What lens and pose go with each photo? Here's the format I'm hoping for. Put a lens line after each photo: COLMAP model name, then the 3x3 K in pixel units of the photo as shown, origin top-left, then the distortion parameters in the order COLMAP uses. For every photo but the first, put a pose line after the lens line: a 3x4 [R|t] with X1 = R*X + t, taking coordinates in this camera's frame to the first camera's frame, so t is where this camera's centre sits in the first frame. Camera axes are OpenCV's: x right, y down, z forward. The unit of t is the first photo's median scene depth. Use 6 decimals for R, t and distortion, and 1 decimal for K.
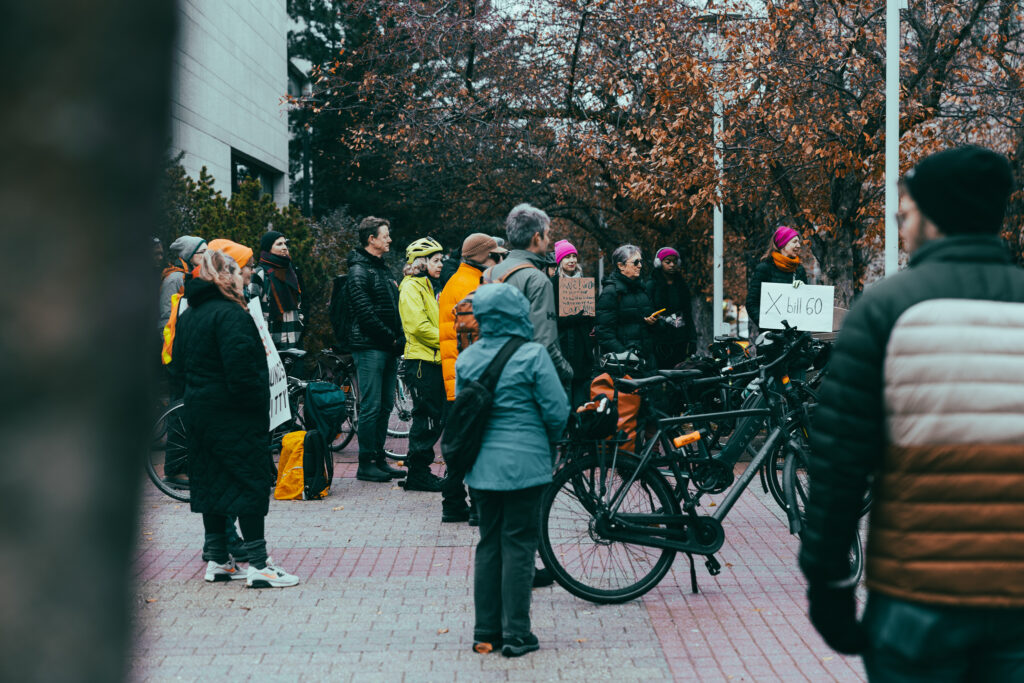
lens RADIAL K [[2101.7, 0, 512.0], [0, 2101.7, 341.5], [0, 0, 1]] dist [0.009362, 0.043910]
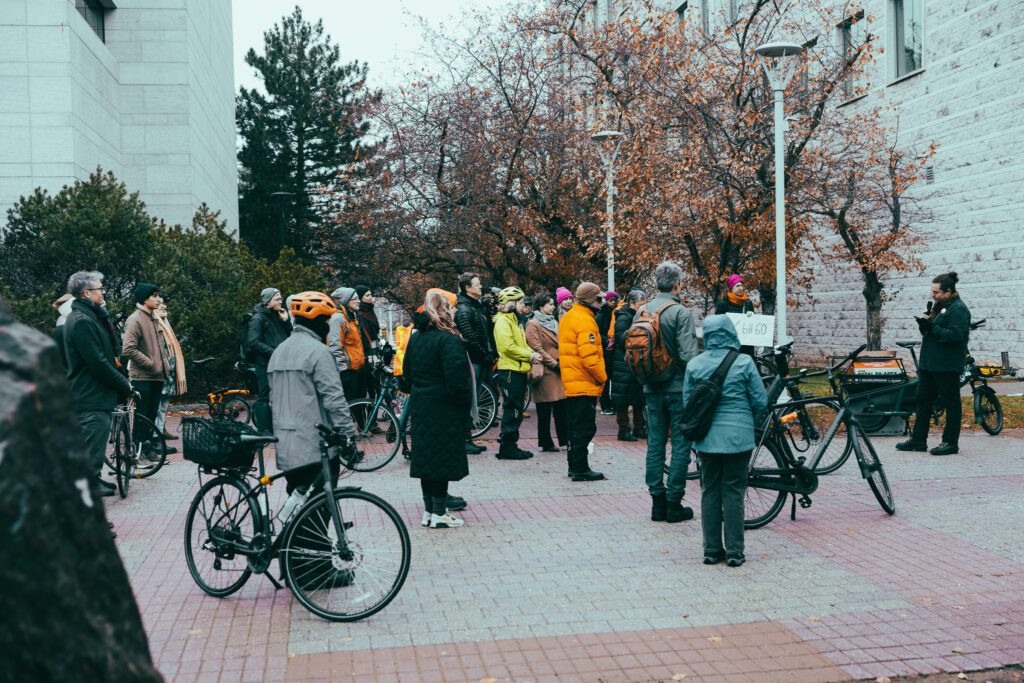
lens RADIAL K [[1414.1, 0, 512.0], [0, 1414.1, 341.5], [0, 0, 1]] dist [0.023604, 0.010373]
pose [[0.991913, -0.018495, 0.125563, -0.238887], [0.020083, 0.999733, -0.011389, 0.000430], [-0.125319, 0.013819, 0.992020, 0.028220]]
